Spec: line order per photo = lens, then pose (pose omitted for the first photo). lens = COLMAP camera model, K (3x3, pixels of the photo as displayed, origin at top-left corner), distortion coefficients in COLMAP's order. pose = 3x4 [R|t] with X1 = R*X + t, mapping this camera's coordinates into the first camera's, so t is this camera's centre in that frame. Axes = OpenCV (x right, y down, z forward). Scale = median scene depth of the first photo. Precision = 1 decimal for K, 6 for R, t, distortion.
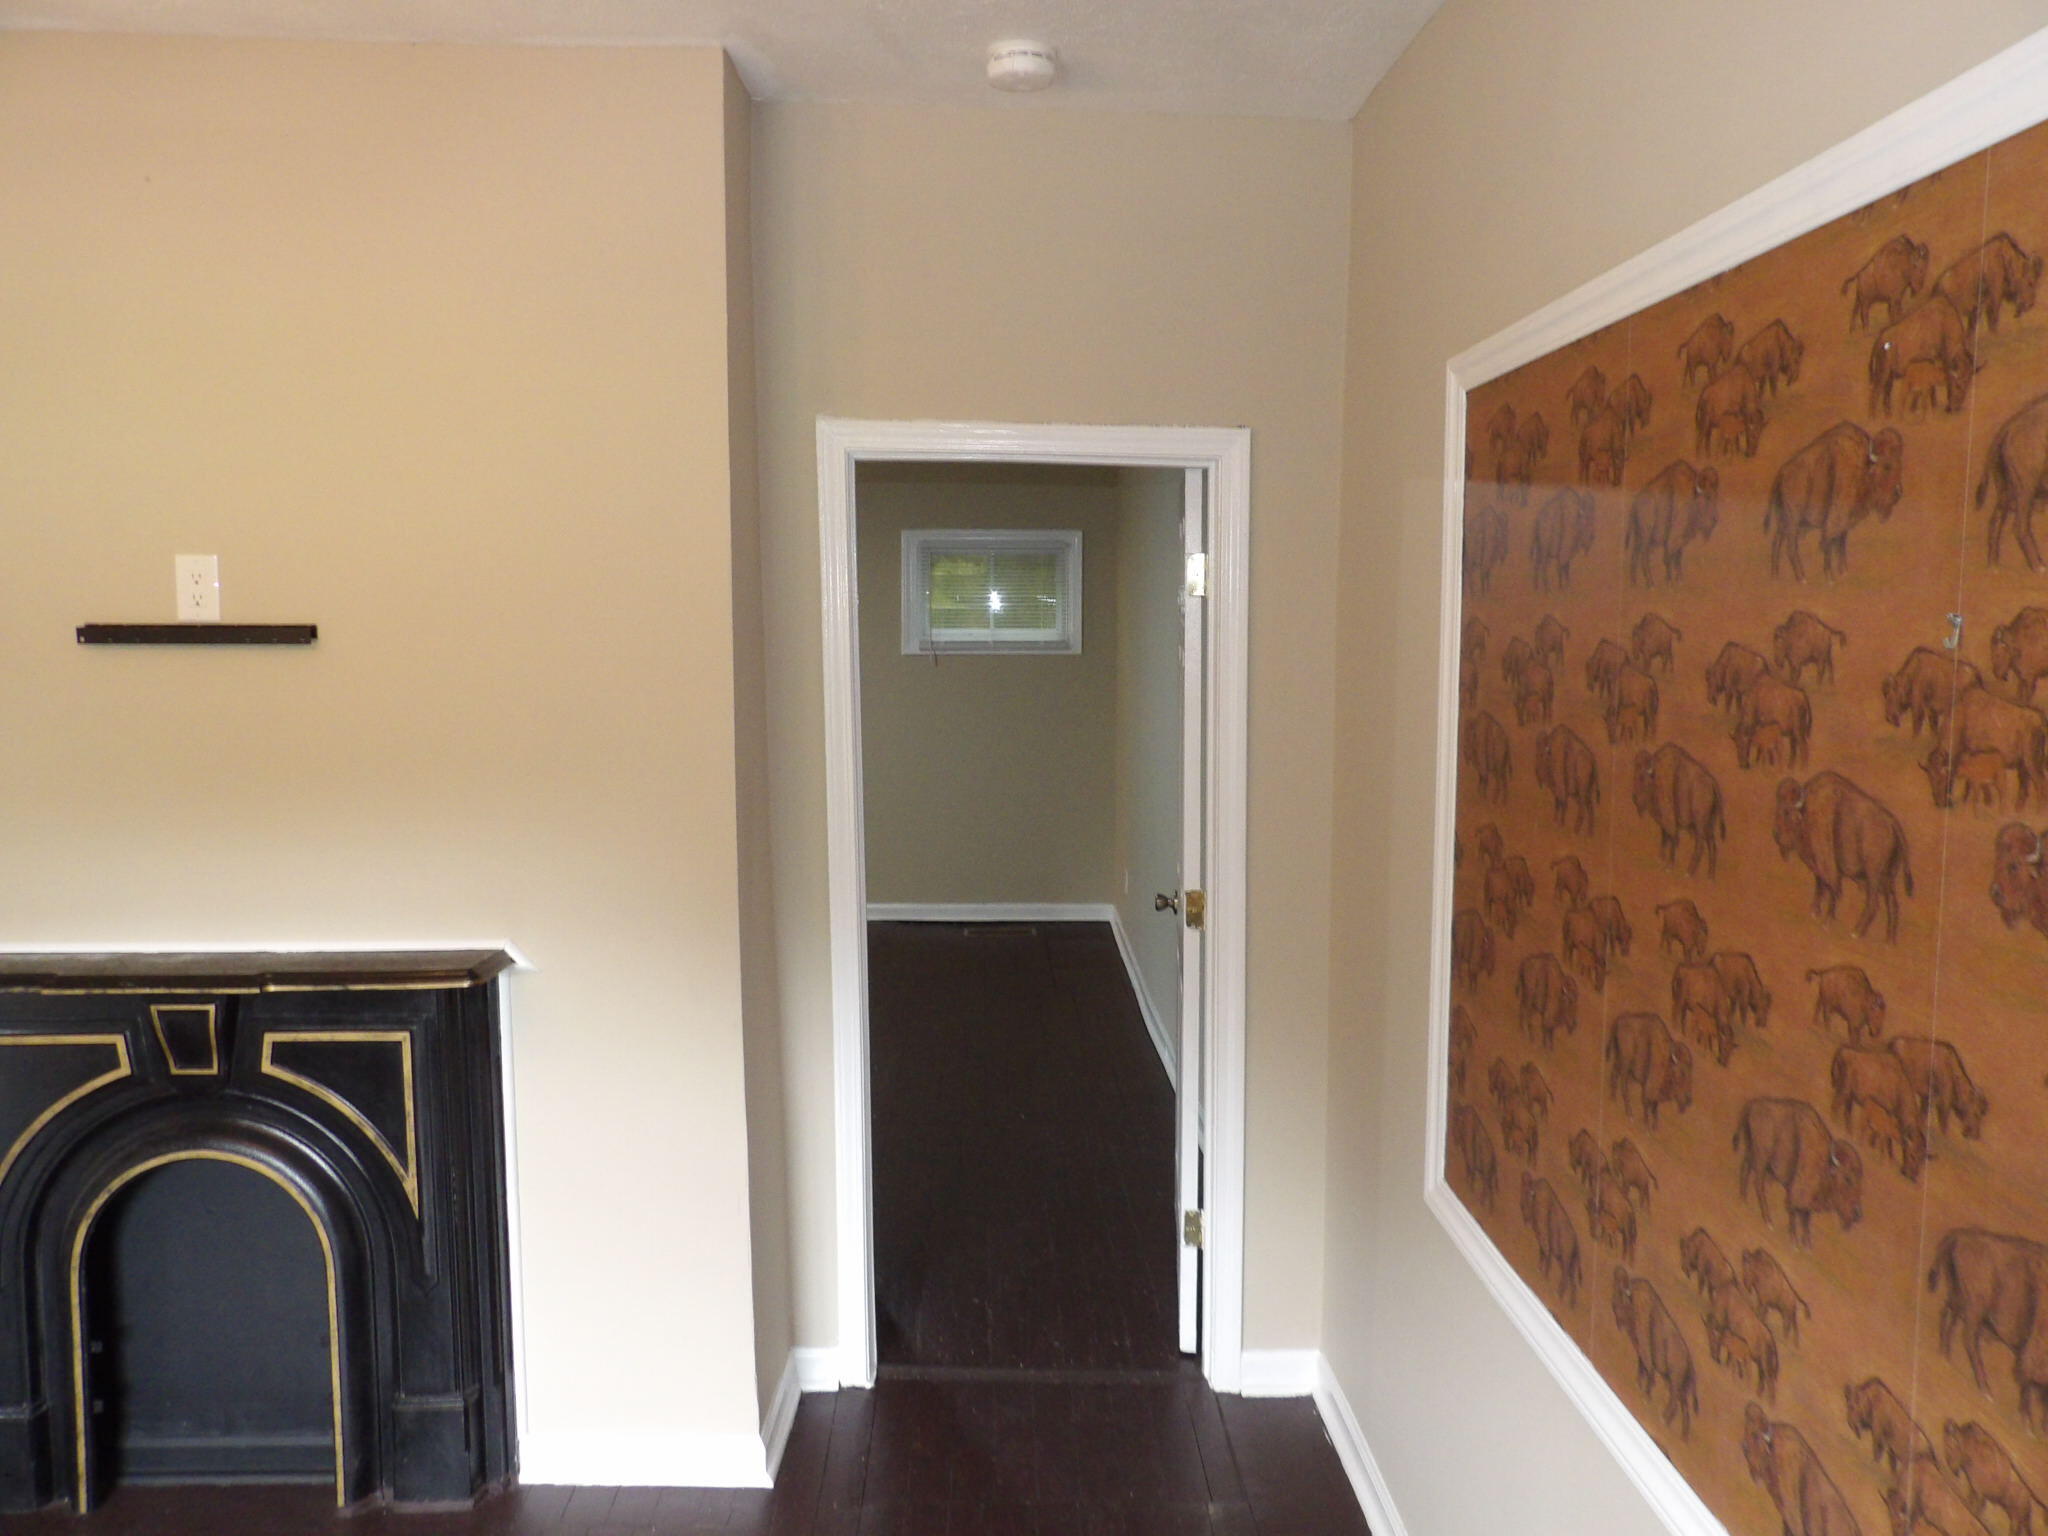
lens RADIAL K [[1465.4, 0, 1040.5], [0, 1465.4, 743.5], [0, 0, 1]] dist [-0.030265, 0.041115]
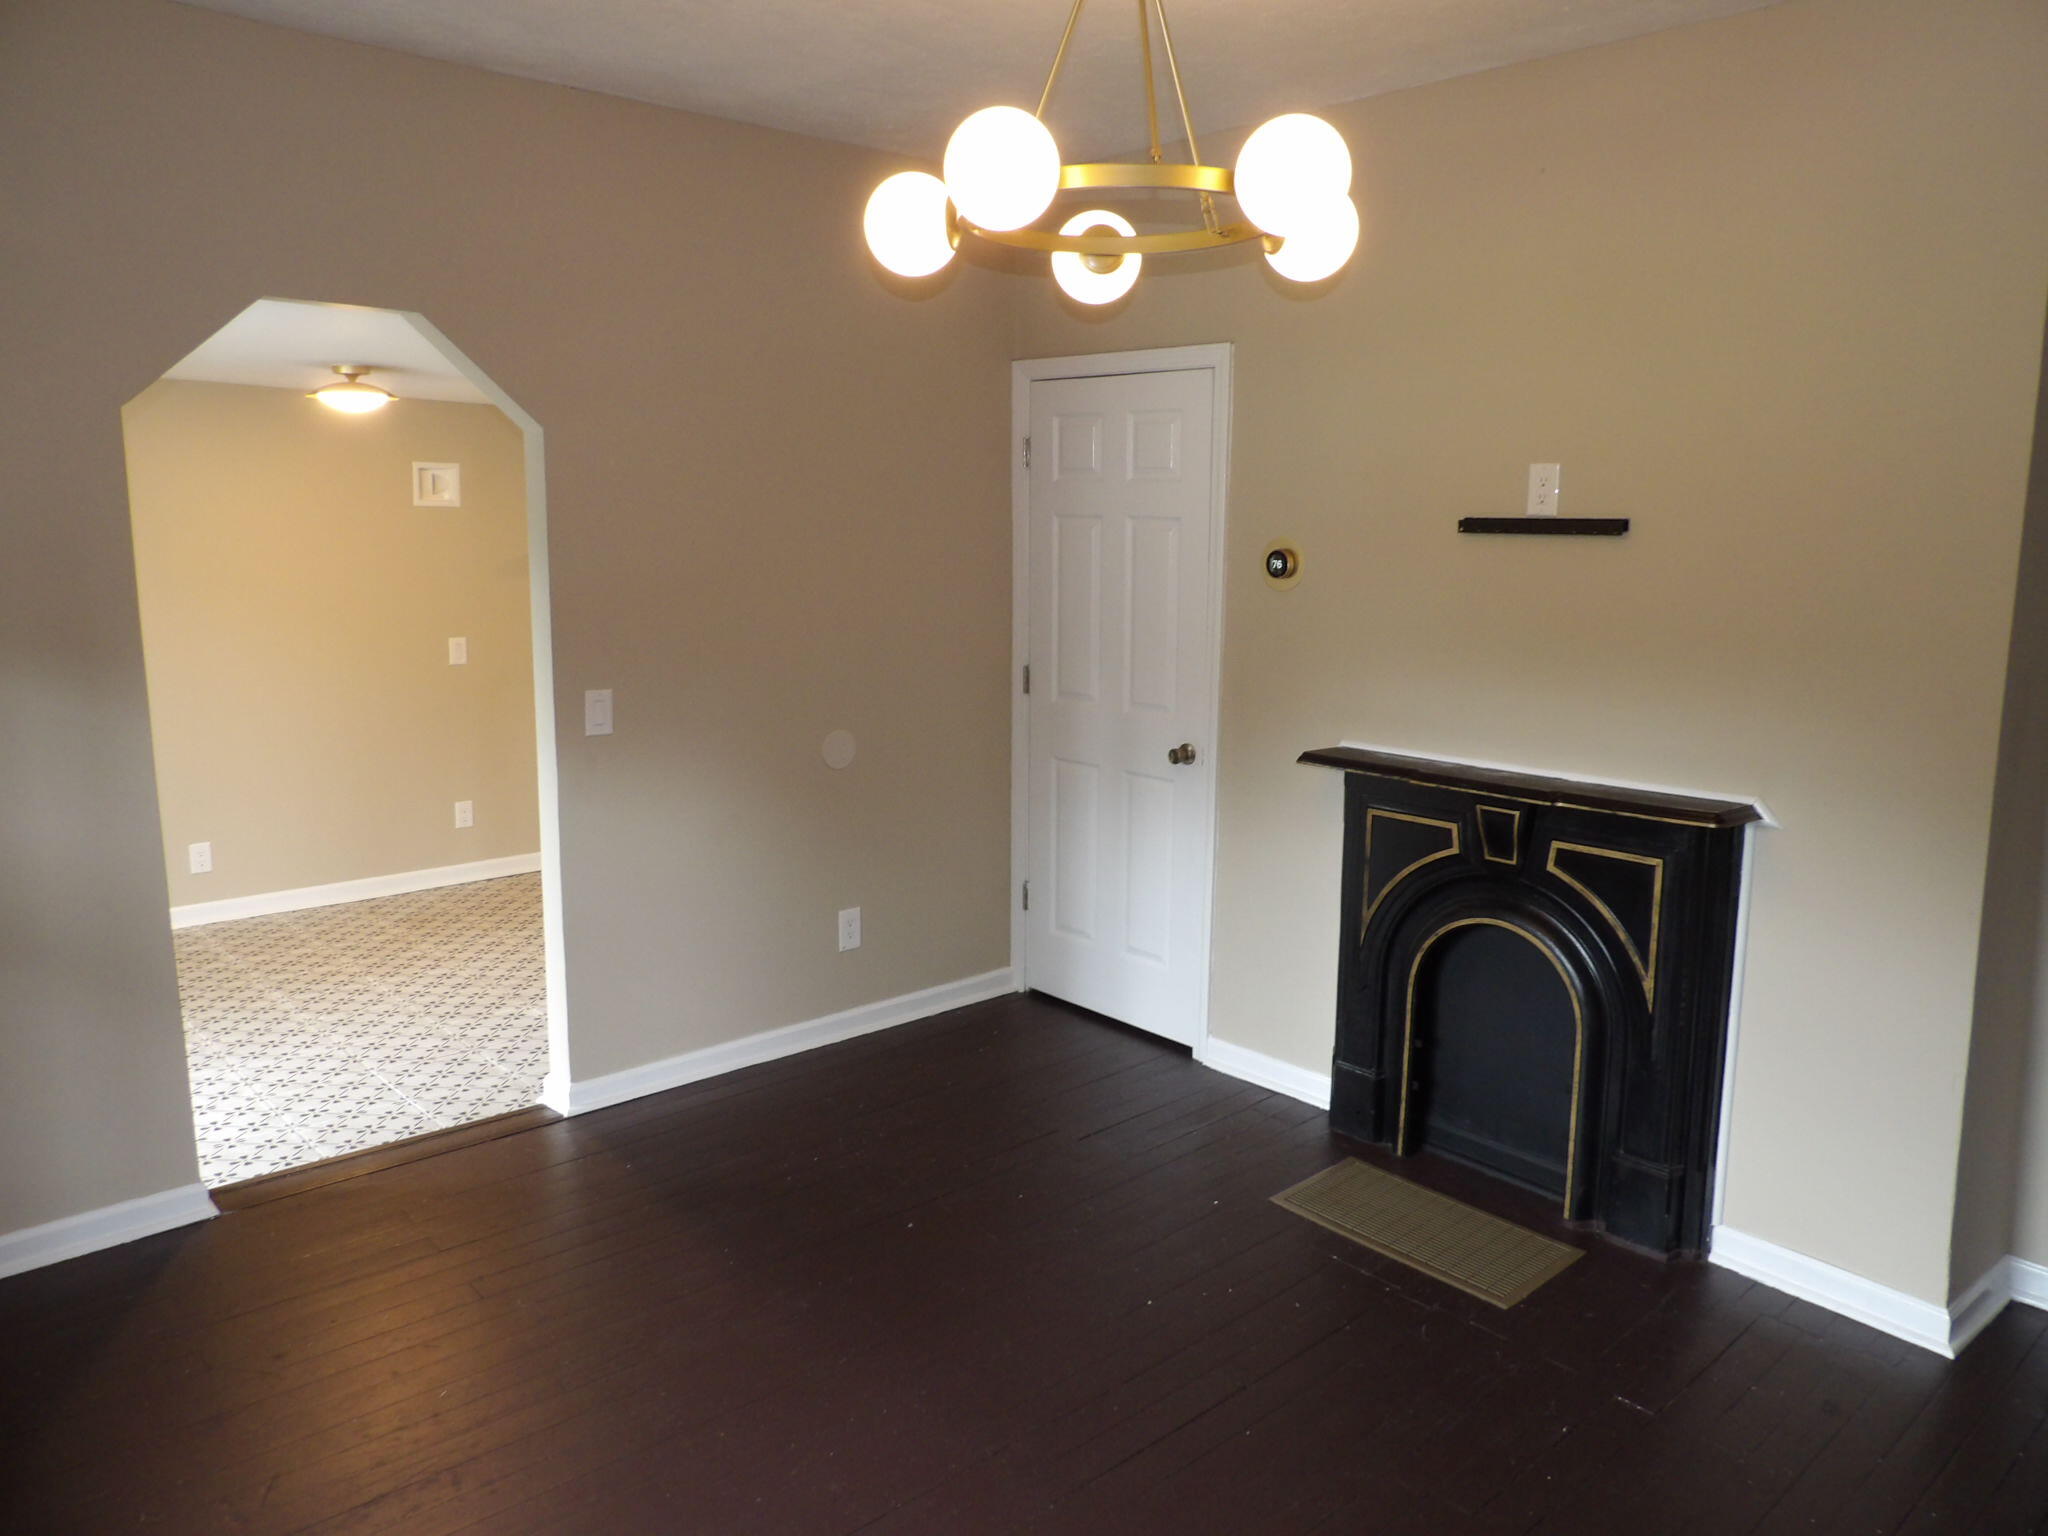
lens RADIAL K [[1465.4, 0, 1019.2], [0, 1465.4, 757.3], [0, 0, 1]] dist [-0.030265, 0.041115]
pose [[0.634063, 0.123739, -0.763317, 0.139100], [-0.075889, 0.992306, 0.097822, 0.036439], [0.769549, -0.004098, 0.638575, -0.176660]]
